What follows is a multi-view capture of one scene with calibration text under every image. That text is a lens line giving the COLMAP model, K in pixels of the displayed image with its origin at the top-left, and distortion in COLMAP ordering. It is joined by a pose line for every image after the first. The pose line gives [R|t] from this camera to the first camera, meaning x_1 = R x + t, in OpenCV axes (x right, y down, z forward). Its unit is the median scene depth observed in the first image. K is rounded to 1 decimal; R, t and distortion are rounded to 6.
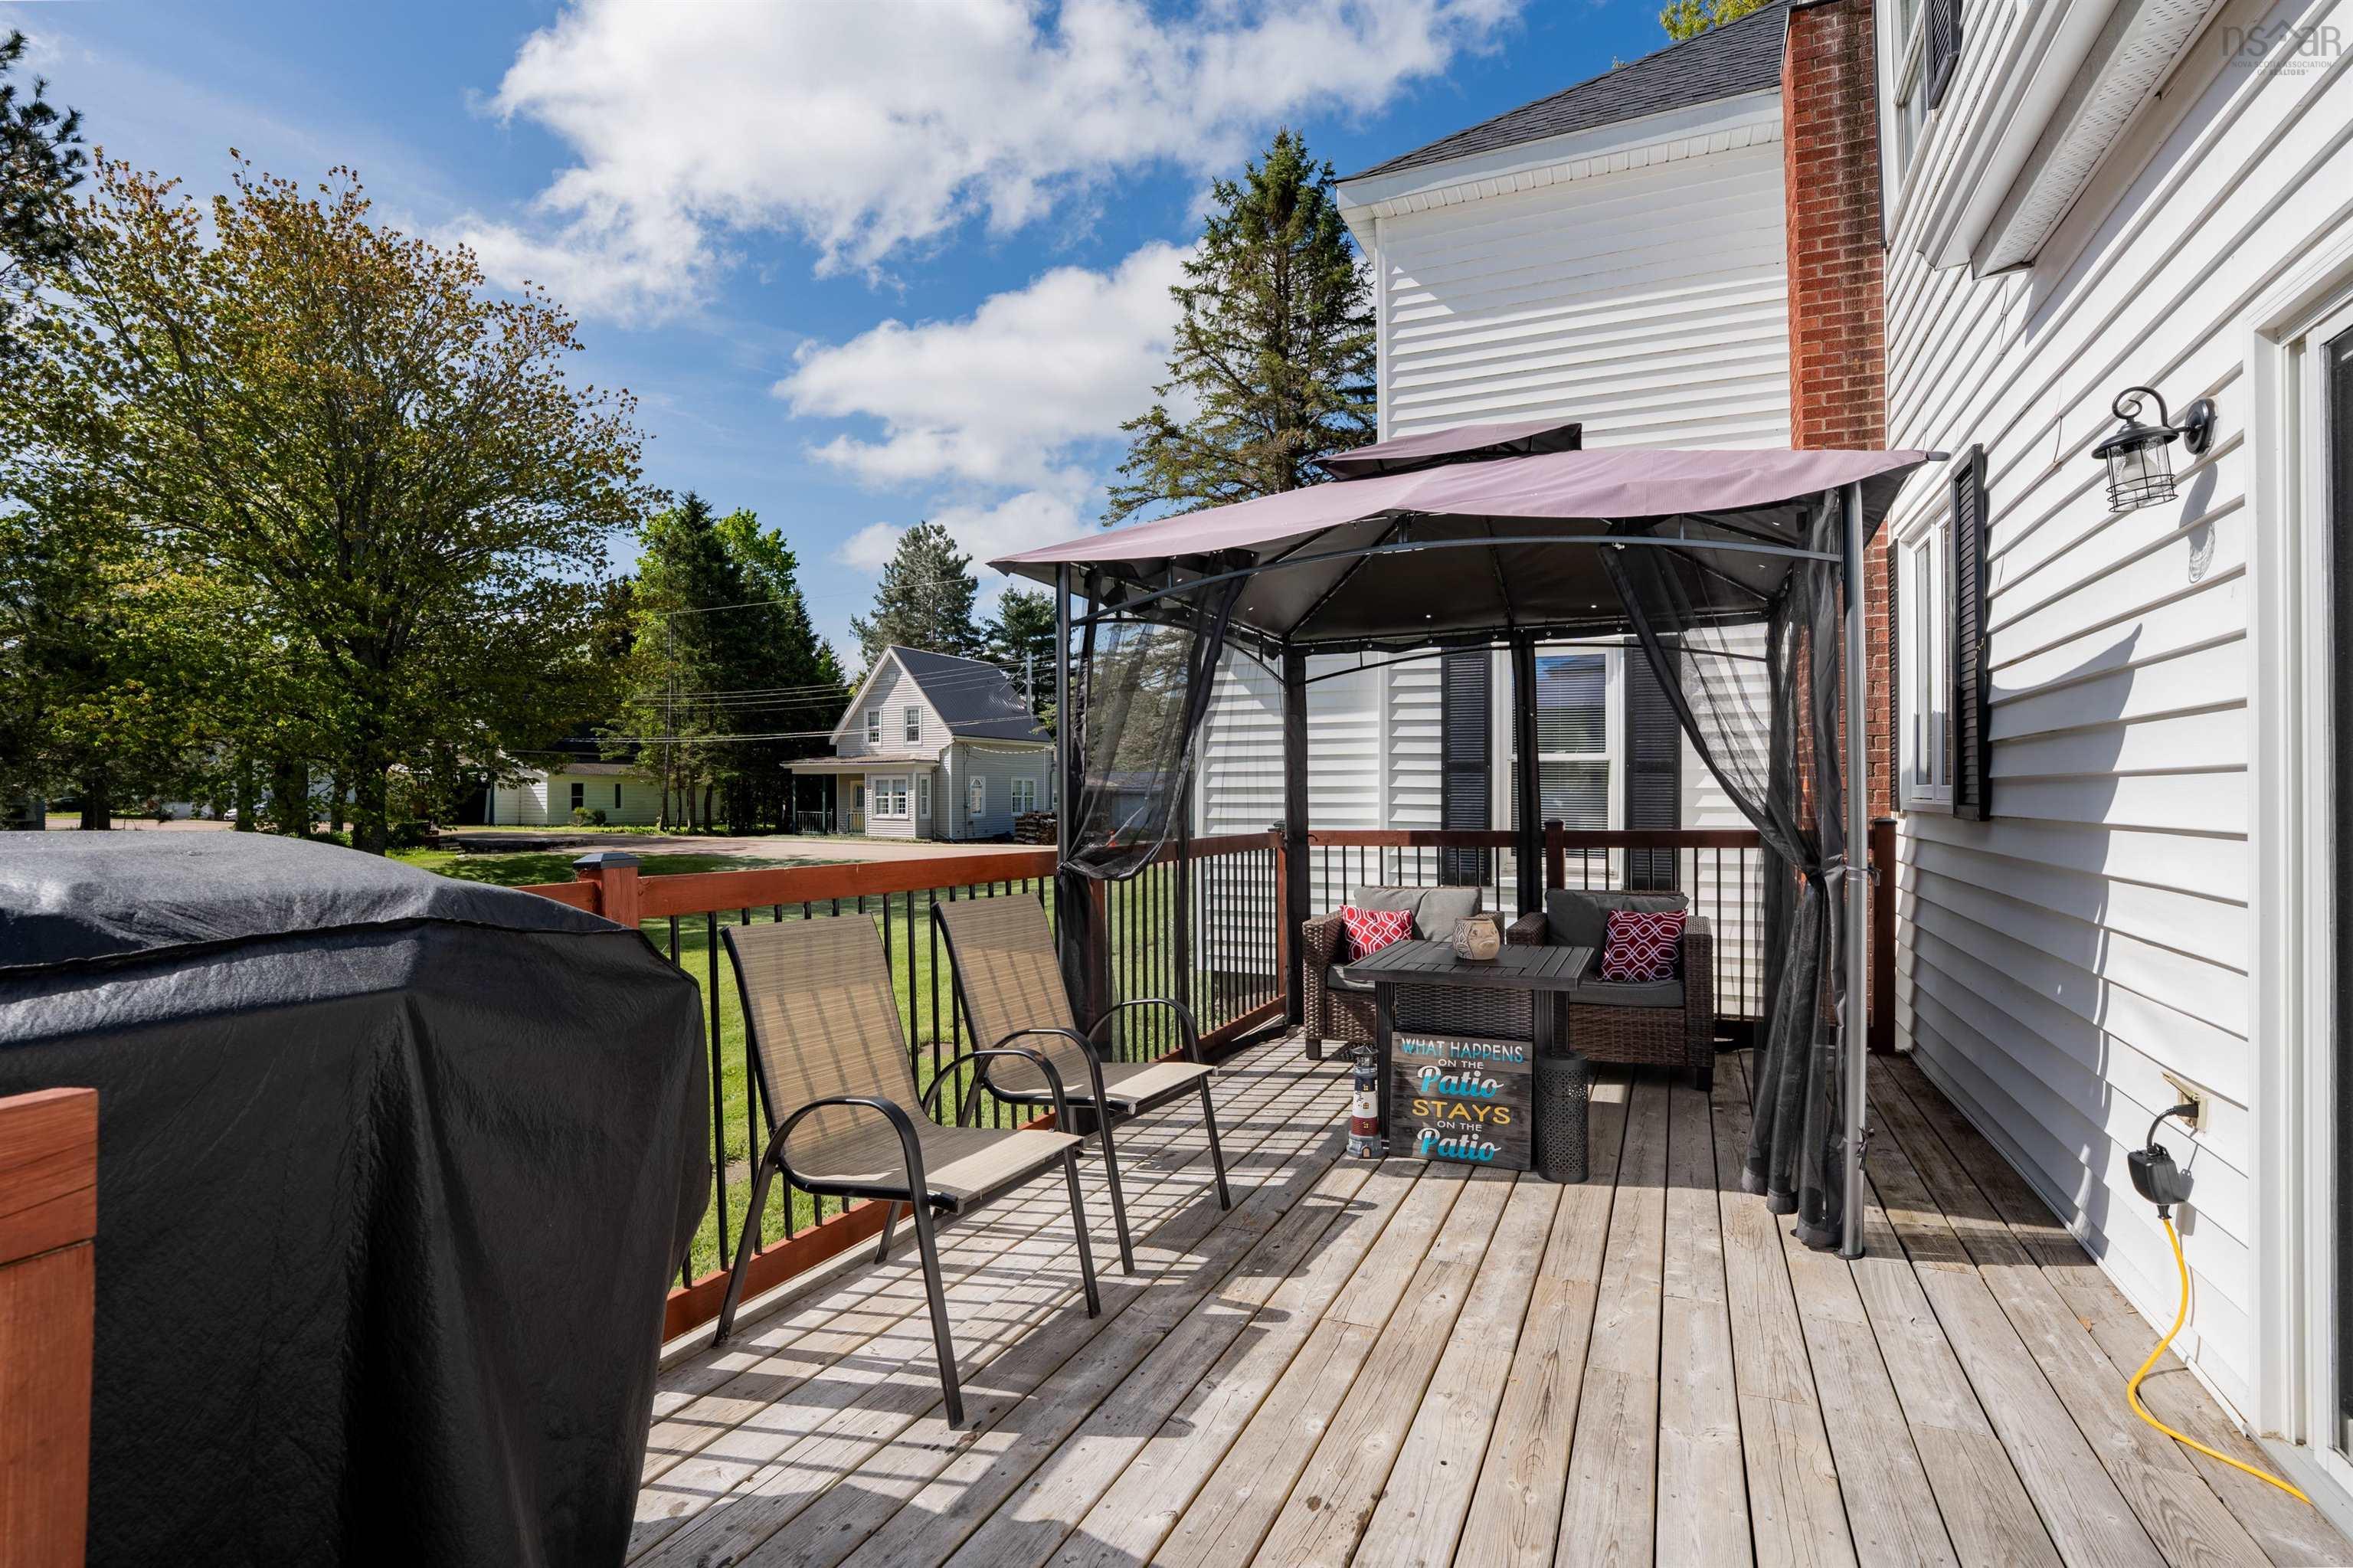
lens RADIAL K [[1123.2, 0, 1166.0], [0, 1123.2, 781.8], [0, 0, 1]] dist [-0.060334, 0.028796]
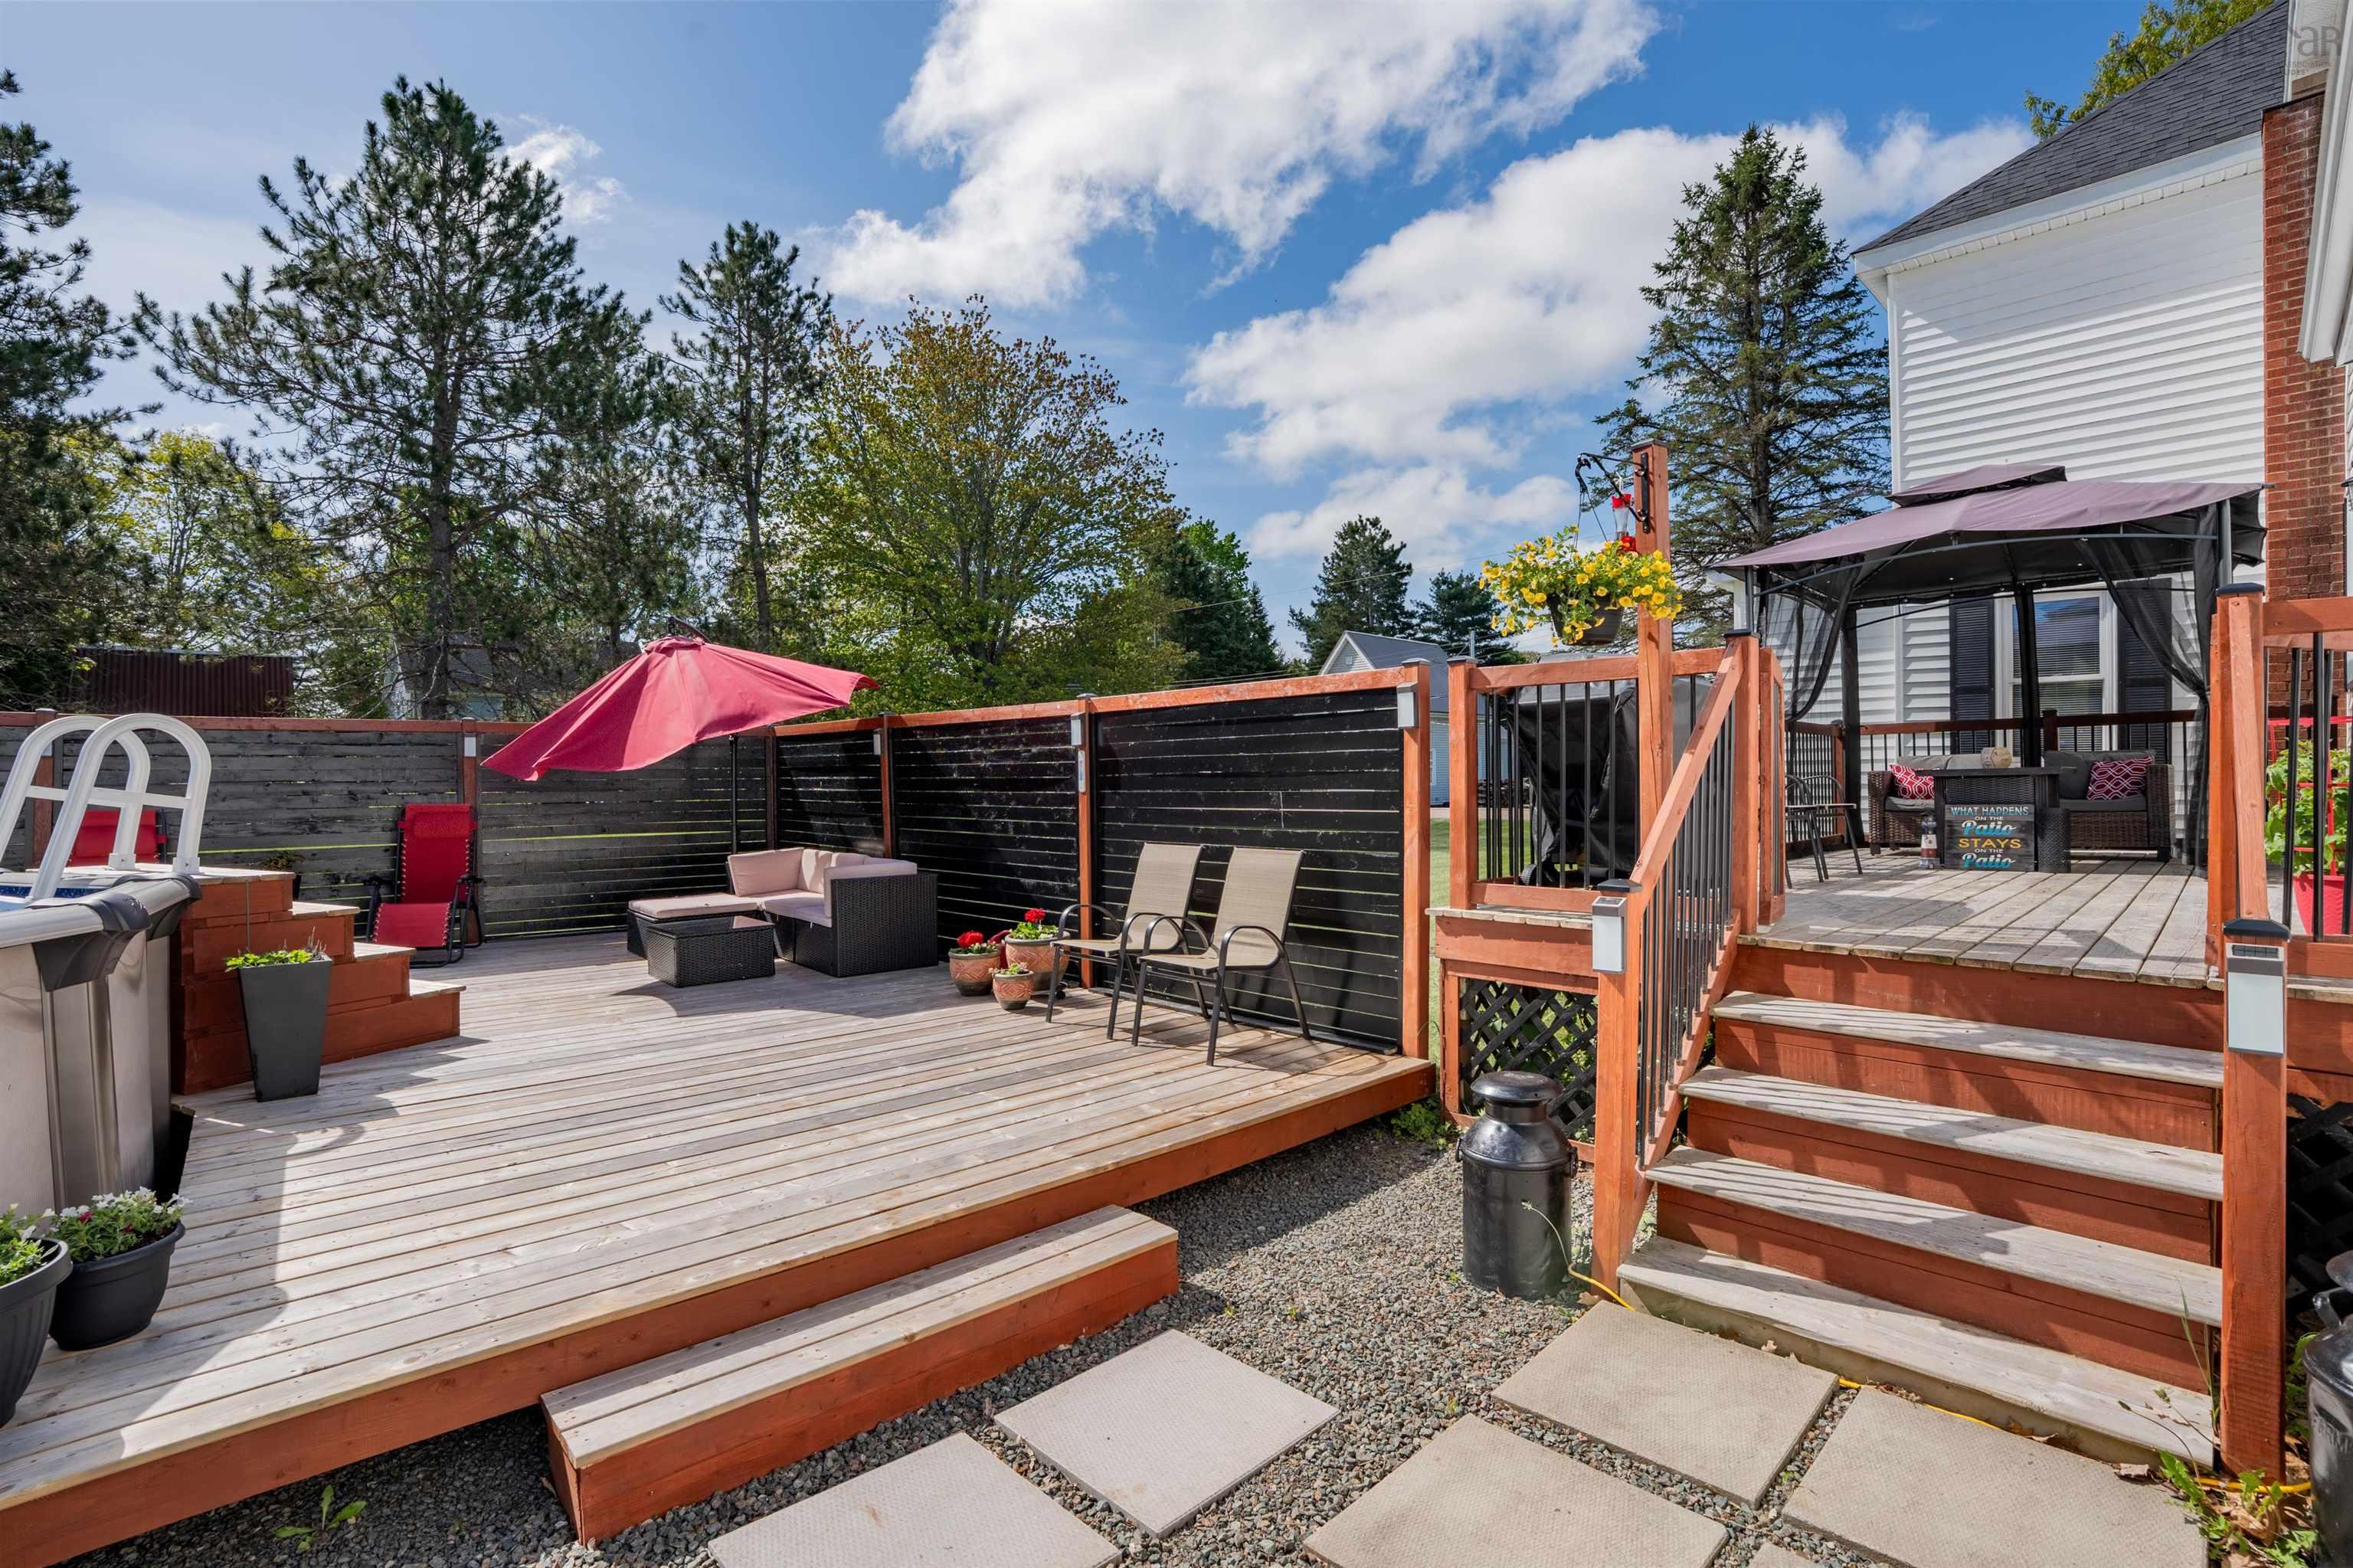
lens RADIAL K [[1123.2, 0, 1166.0], [0, 1123.2, 781.8], [0, 0, 1]] dist [-0.060334, 0.028796]
pose [[0.938365, -0.009486, -0.345514, -0.069904], [0.013829, 0.999853, 0.010107, 0.027150], [0.345368, -0.014262, 0.938359, -0.212052]]
